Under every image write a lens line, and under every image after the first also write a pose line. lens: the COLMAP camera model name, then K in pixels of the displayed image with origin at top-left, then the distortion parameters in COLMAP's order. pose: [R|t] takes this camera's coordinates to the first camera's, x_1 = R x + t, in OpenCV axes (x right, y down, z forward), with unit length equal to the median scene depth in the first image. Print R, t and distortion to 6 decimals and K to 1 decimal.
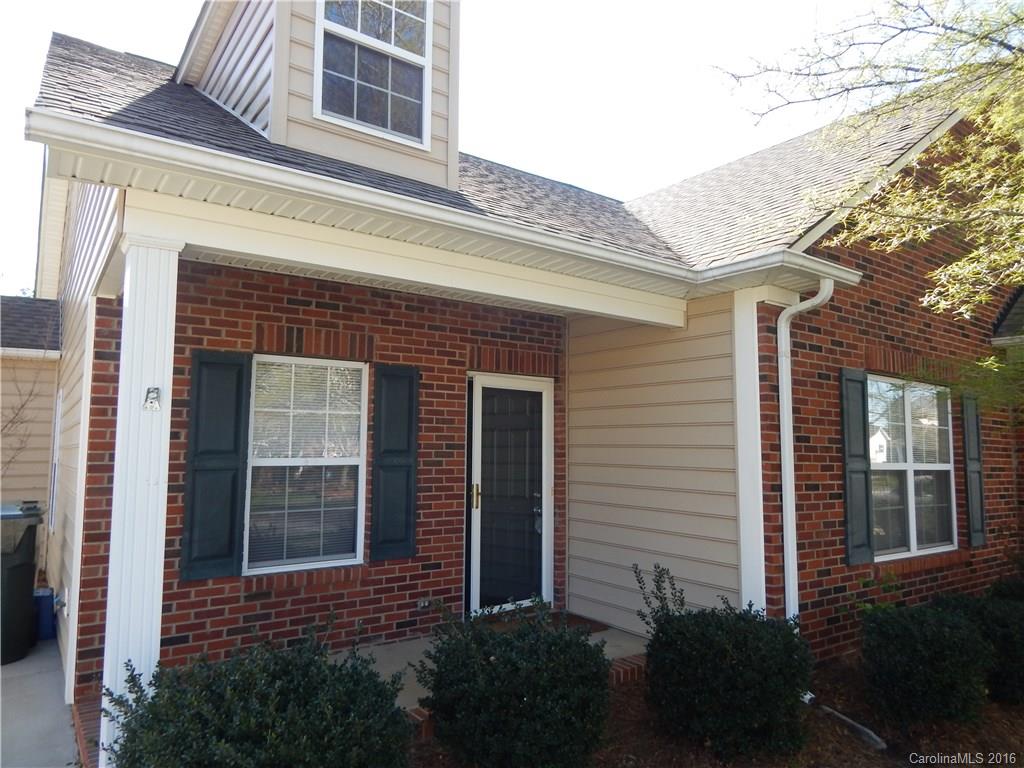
lens RADIAL K [[665.0, 0, 517.5], [0, 665.0, 381.3], [0, 0, 1]] dist [-0.006725, -0.001400]
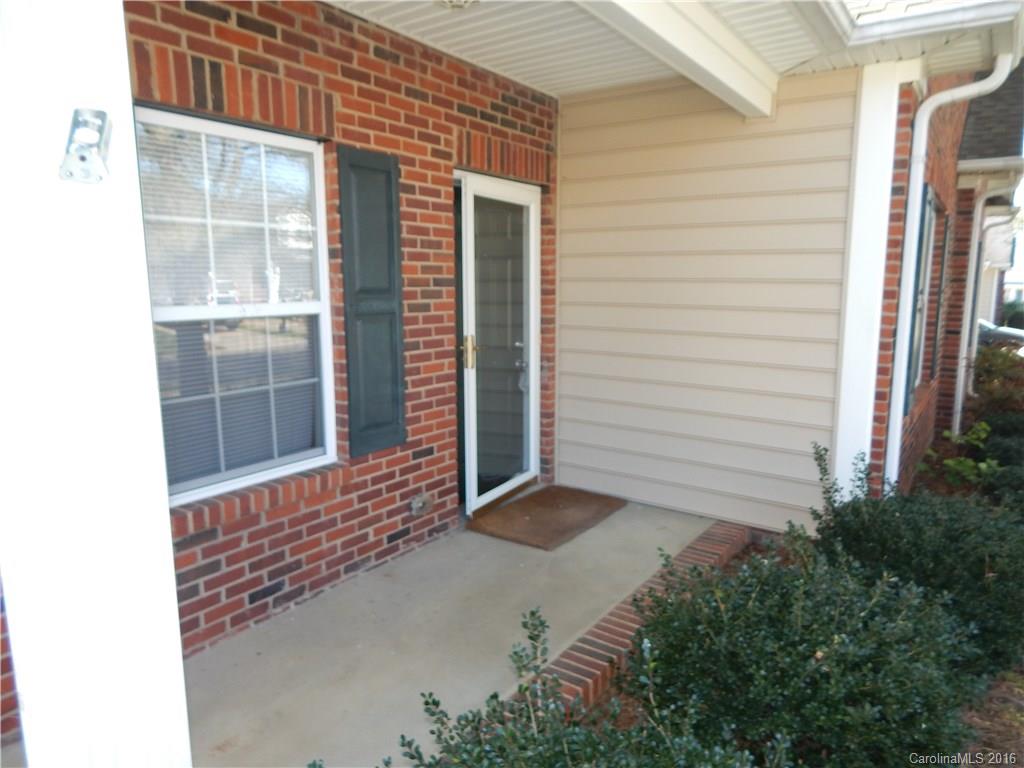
lens RADIAL K [[665.0, 0, 516.4], [0, 665.0, 382.0], [0, 0, 1]] dist [-0.006725, -0.001400]
pose [[0.947618, -0.053605, 0.314877, -0.258633], [-0.026747, 0.969037, 0.245463, 0.029198], [-0.318285, -0.241027, 0.916843, 0.342997]]
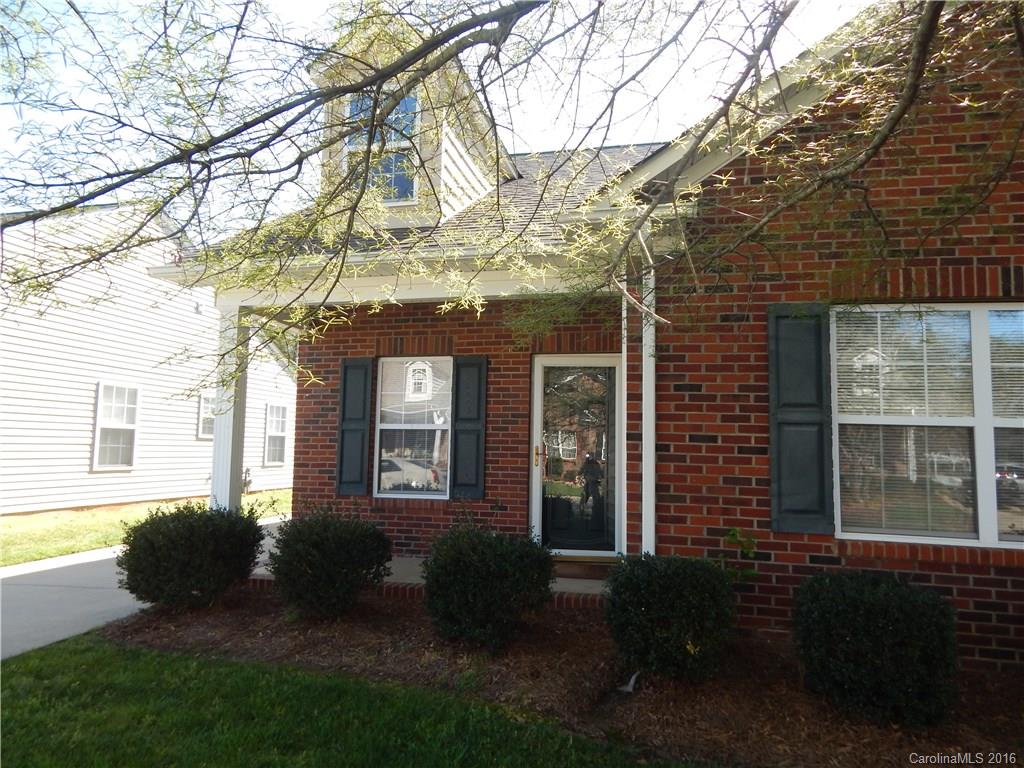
lens RADIAL K [[665.0, 0, 504.5], [0, 665.0, 389.4], [0, 0, 1]] dist [-0.006725, -0.001400]
pose [[0.660440, -0.067905, -0.747802, 0.875214], [0.062477, 0.997419, -0.035394, 0.096510], [0.748275, -0.023345, 0.662977, 0.158962]]
